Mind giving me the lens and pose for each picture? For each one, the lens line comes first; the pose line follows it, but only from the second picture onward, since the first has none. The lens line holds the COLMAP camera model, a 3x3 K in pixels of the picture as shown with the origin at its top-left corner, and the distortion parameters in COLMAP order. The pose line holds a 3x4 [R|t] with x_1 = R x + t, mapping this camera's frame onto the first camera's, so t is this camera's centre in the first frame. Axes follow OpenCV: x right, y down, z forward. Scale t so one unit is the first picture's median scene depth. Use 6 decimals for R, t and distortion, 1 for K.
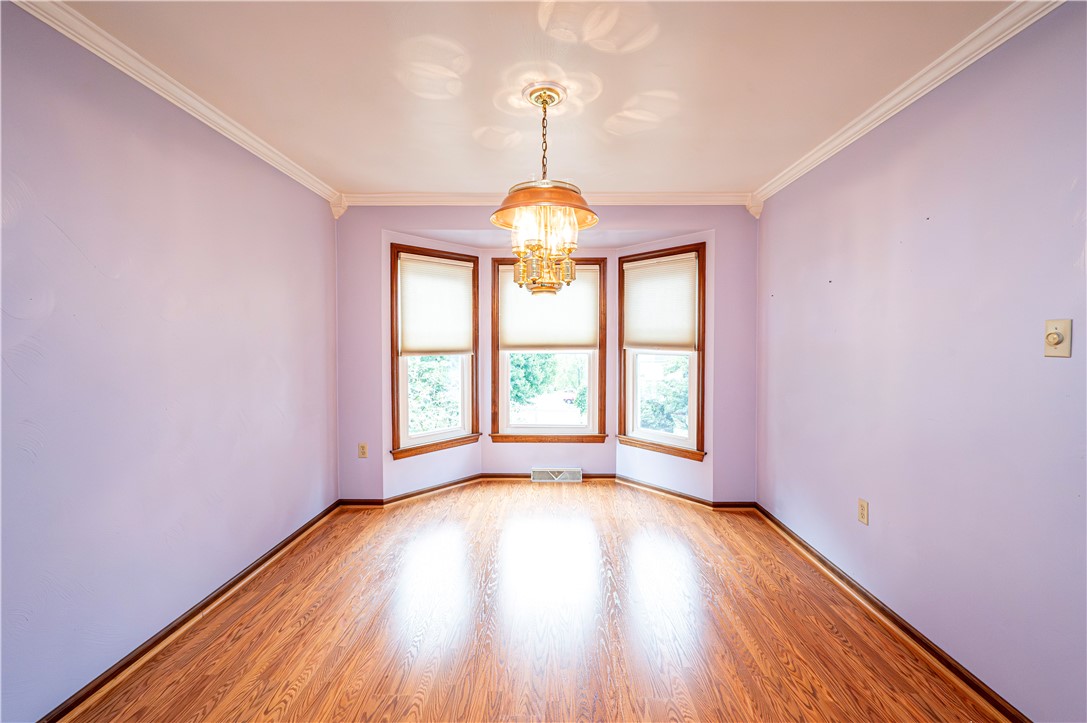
lens RADIAL K [[432.1, 0, 537.1], [0, 432.1, 357.0], [0, 0, 1]] dist [0.000427, -0.000861]
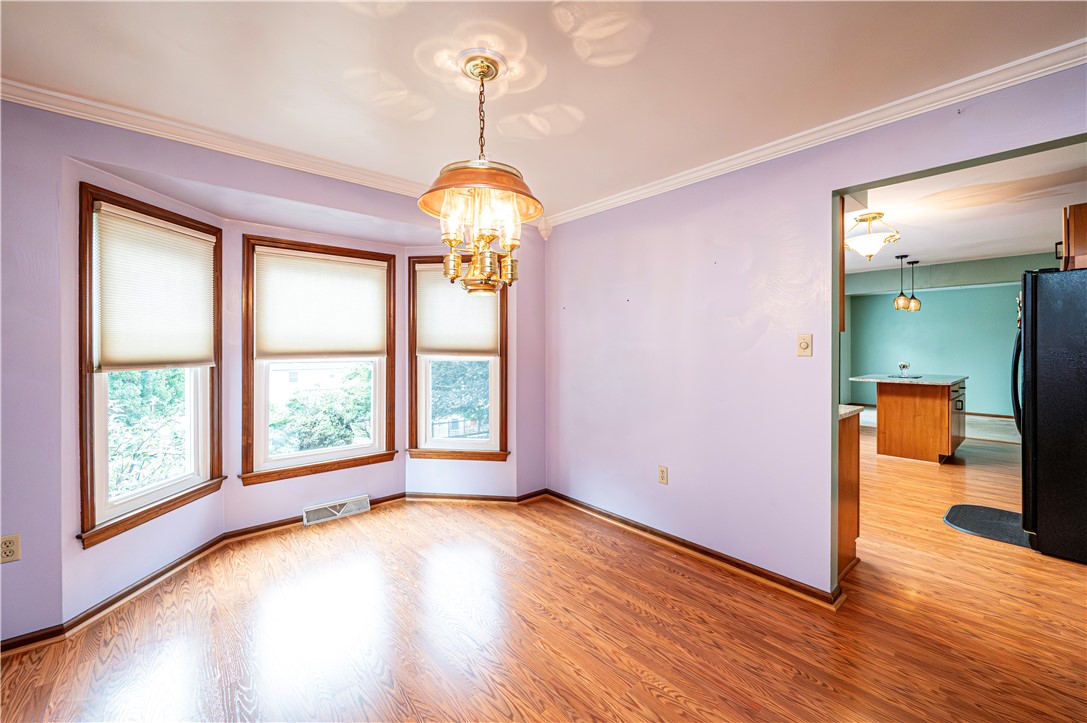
lens RADIAL K [[432.1, 0, 537.6], [0, 432.1, 353.5], [0, 0, 1]] dist [0.000427, -0.000861]
pose [[0.756513, -0.010555, 0.653894, -0.245709], [0.024819, 0.999613, -0.012578, -0.005334], [-0.653508, 0.025745, 0.756482, 0.143756]]
